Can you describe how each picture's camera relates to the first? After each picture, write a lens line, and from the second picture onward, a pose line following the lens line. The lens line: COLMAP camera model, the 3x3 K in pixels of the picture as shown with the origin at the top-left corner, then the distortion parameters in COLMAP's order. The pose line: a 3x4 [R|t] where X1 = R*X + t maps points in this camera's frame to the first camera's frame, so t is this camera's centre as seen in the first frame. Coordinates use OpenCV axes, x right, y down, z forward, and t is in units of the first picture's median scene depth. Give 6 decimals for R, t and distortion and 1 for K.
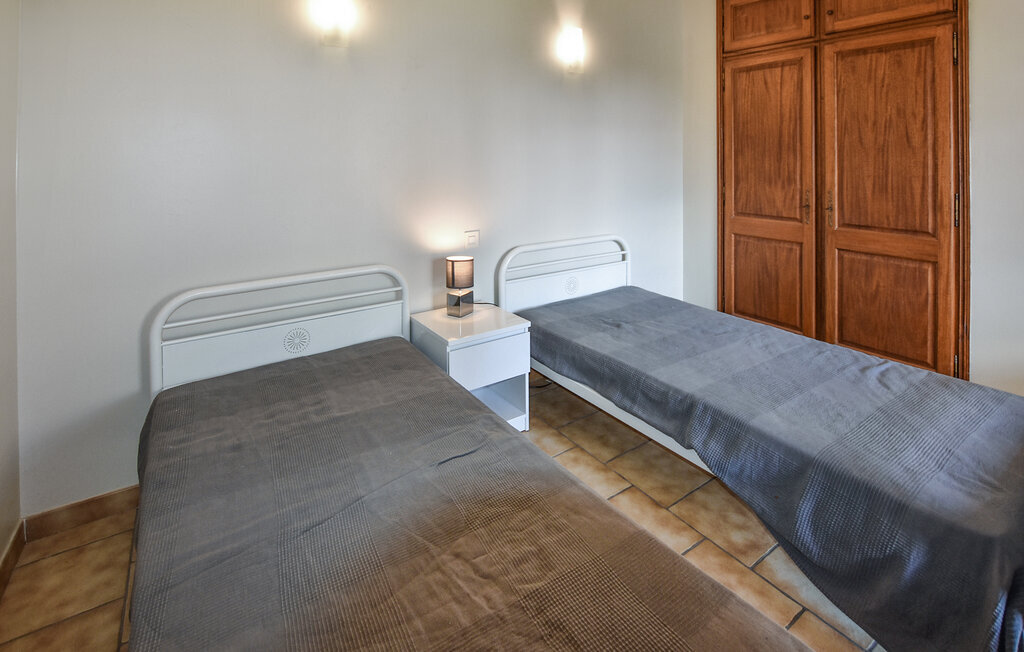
lens RADIAL K [[473.1, 0, 512.0], [0, 473.1, 326.0], [0, 0, 1]] dist [-0.000351, -0.000045]
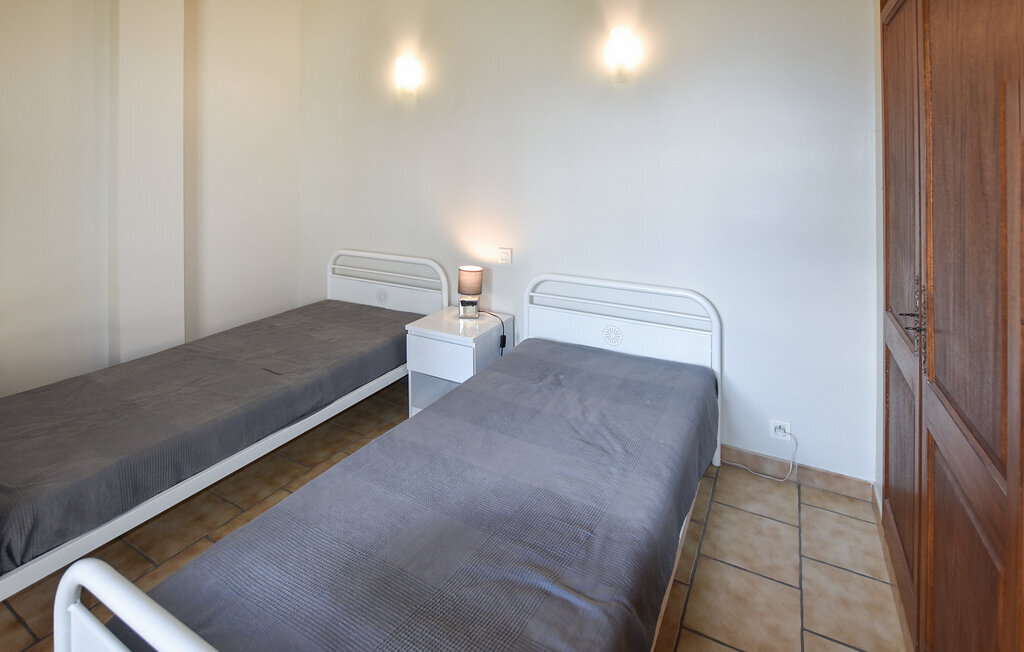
lens RADIAL K [[473.1, 0, 512.0], [0, 473.1, 326.0], [0, 0, 1]] dist [-0.000351, -0.000045]
pose [[0.458417, 0.287221, -0.841046, 0.883141], [-0.309868, 0.938609, 0.151643, -0.206274], [0.832968, 0.191098, 0.519275, 0.504549]]
